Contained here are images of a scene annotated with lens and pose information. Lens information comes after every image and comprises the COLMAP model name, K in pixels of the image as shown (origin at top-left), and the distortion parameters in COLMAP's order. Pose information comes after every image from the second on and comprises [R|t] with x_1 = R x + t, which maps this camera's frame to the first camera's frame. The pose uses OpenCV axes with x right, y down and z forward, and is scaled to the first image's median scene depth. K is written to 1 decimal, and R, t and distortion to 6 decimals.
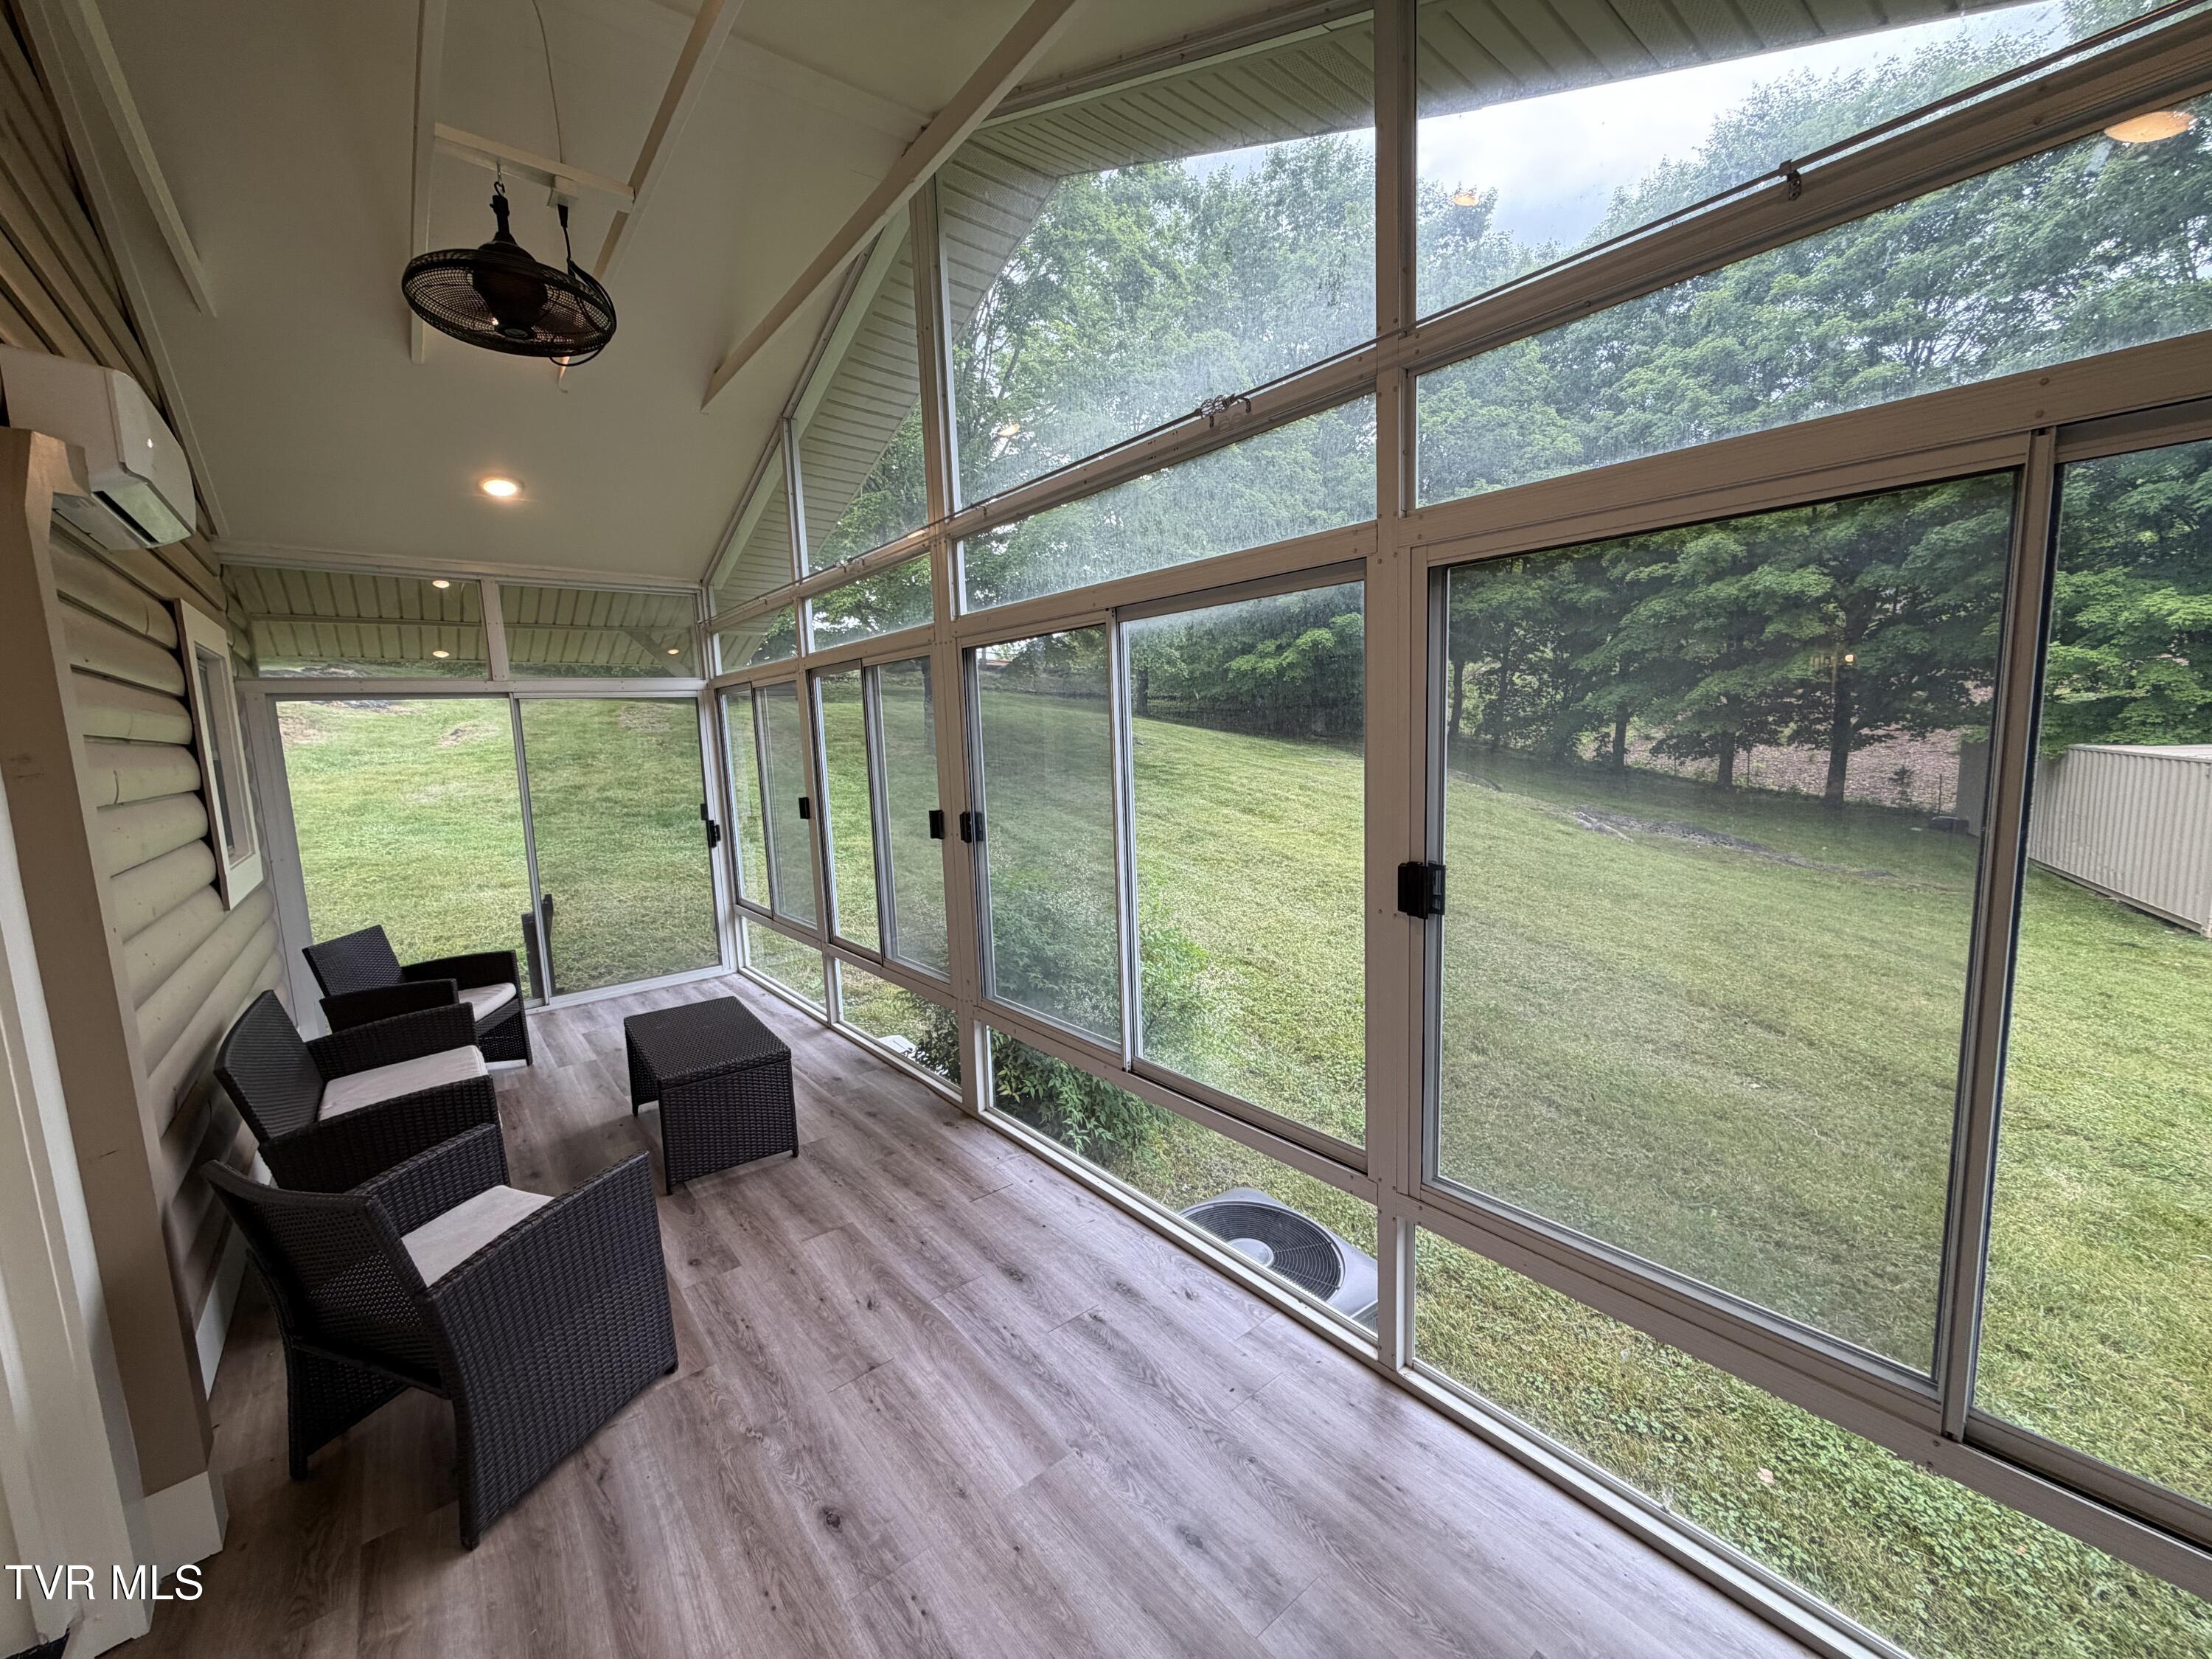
lens RADIAL K [[879.5, 0, 1103.7], [0, 879.5, 834.9], [0, 0, 1]] dist [-0.002945, 0.000549]
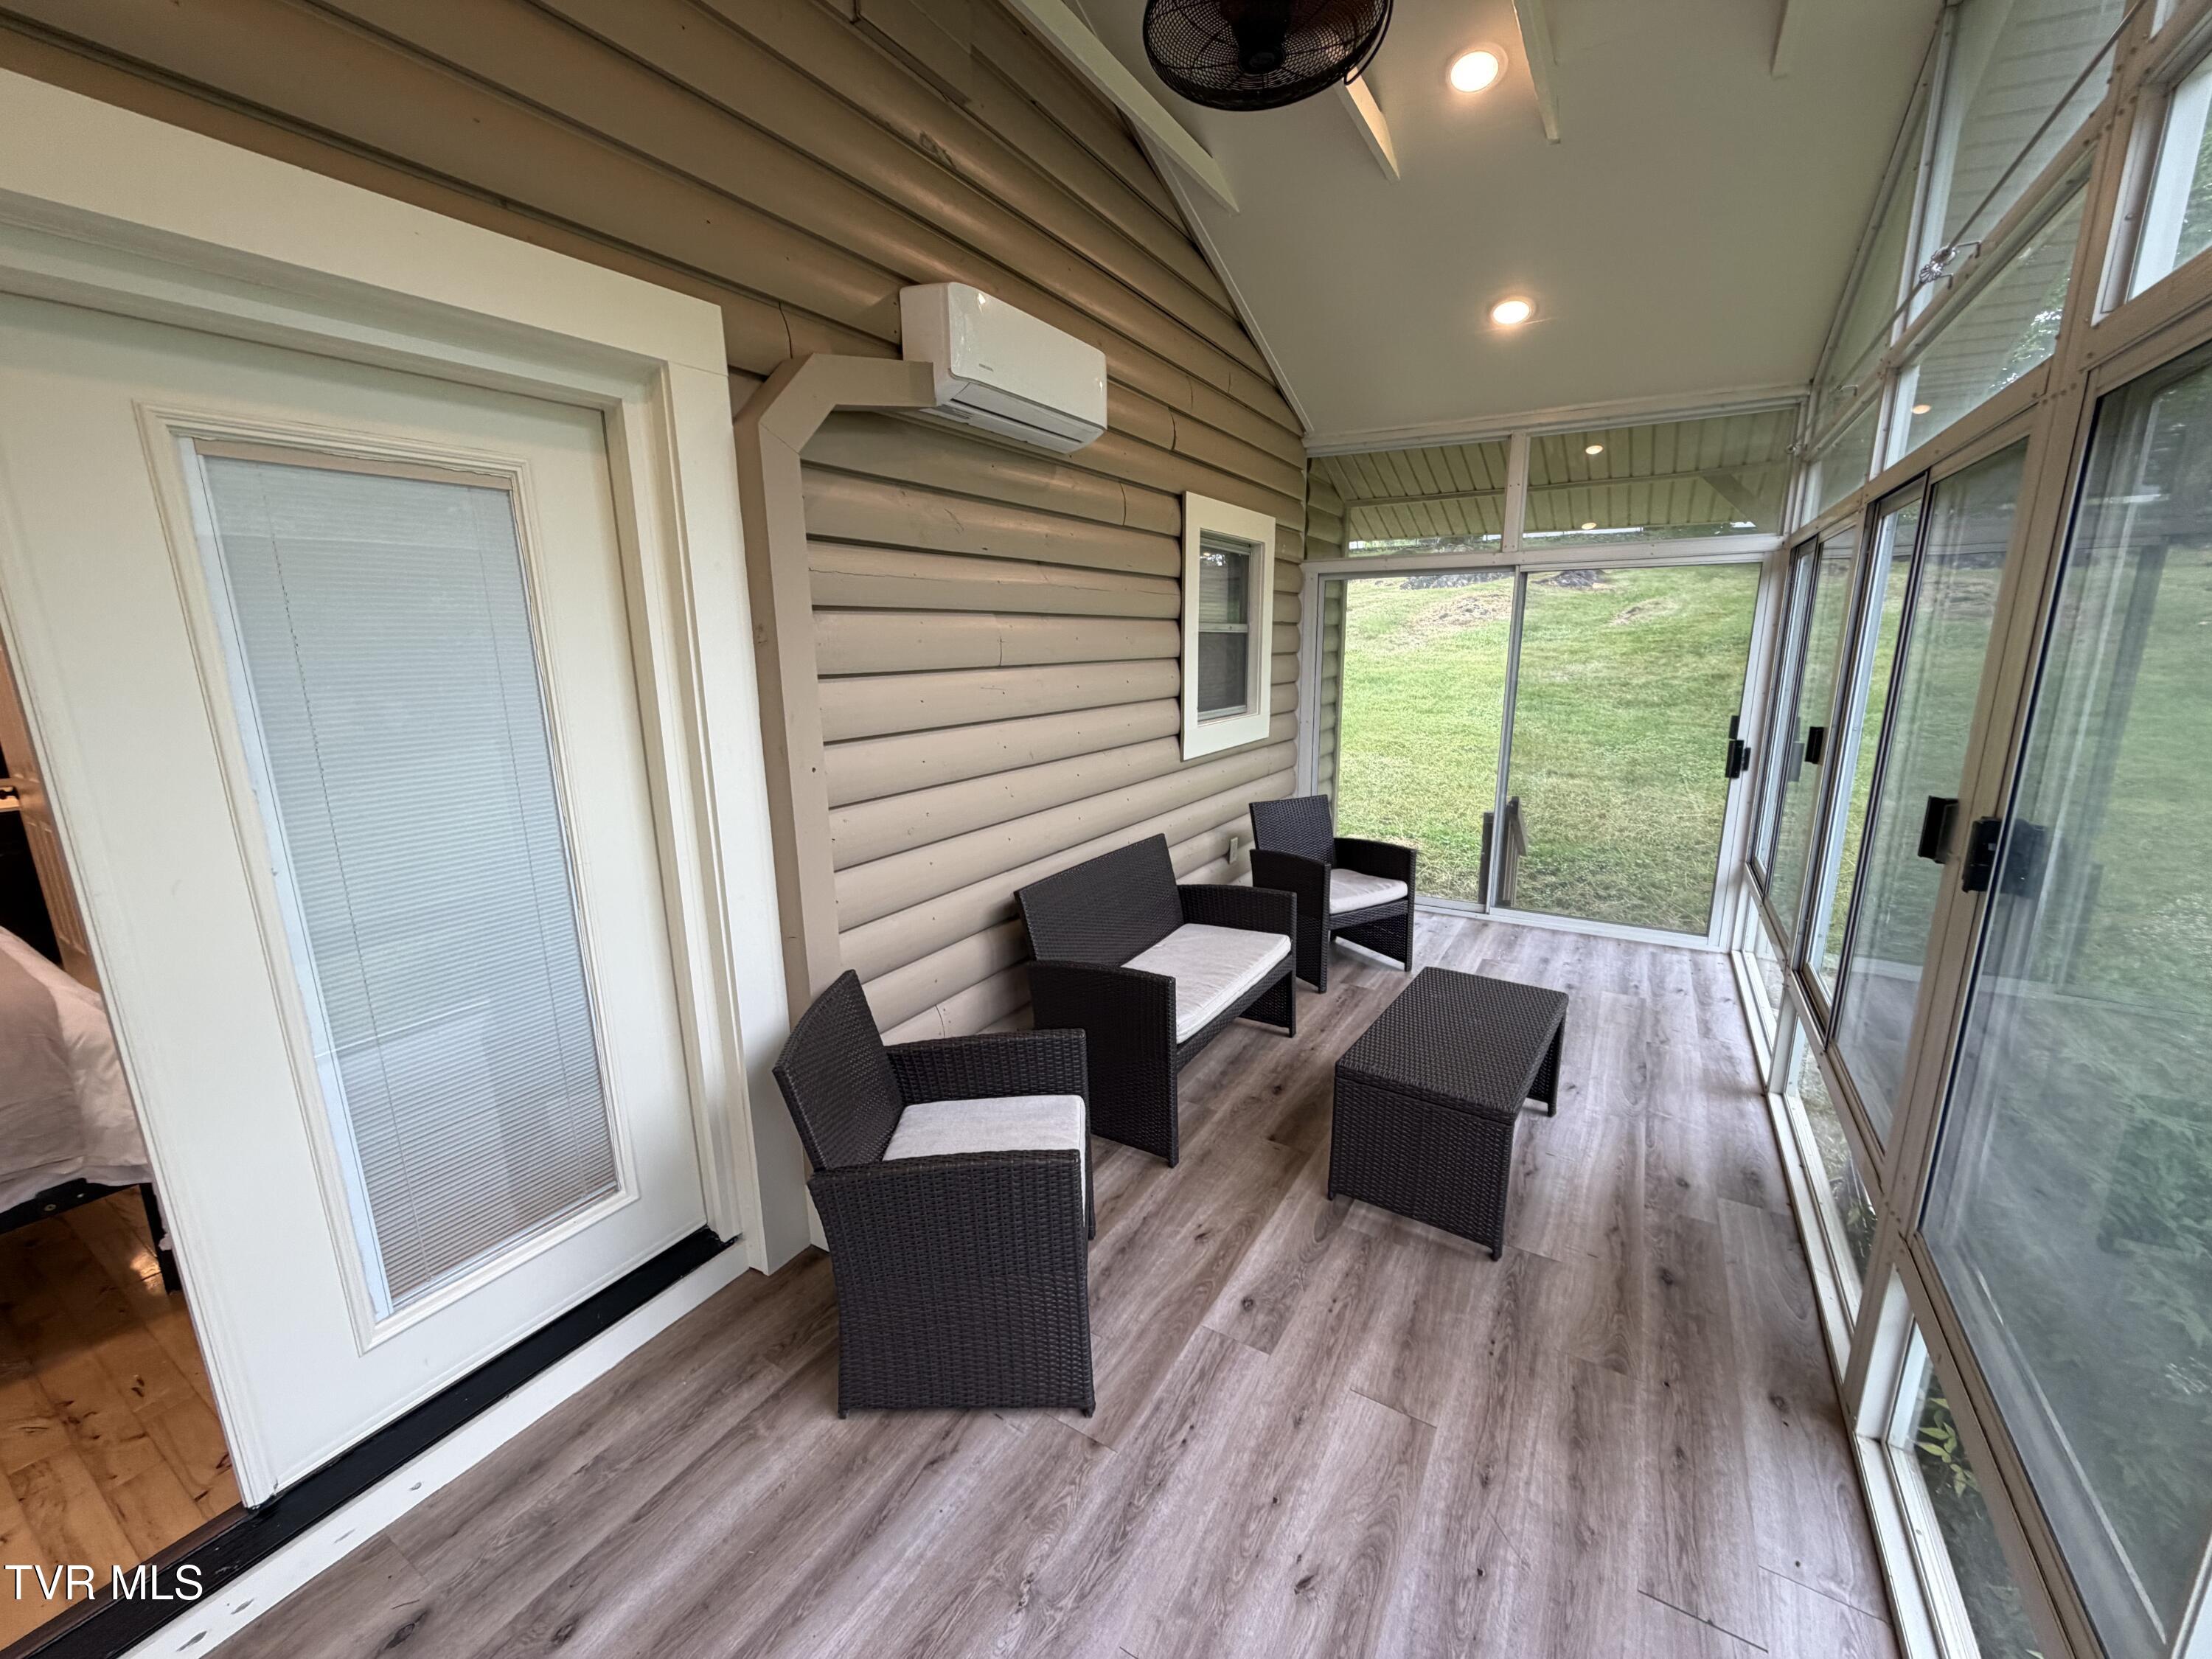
lens RADIAL K [[879.5, 0, 1112.7], [0, 879.5, 828.1], [0, 0, 1]] dist [-0.002945, 0.000549]
pose [[0.332108, 0.236457, -0.913122, 0.072253], [-0.119357, 0.970822, 0.207987, -0.048951], [0.935659, 0.039913, 0.350641, 0.388506]]
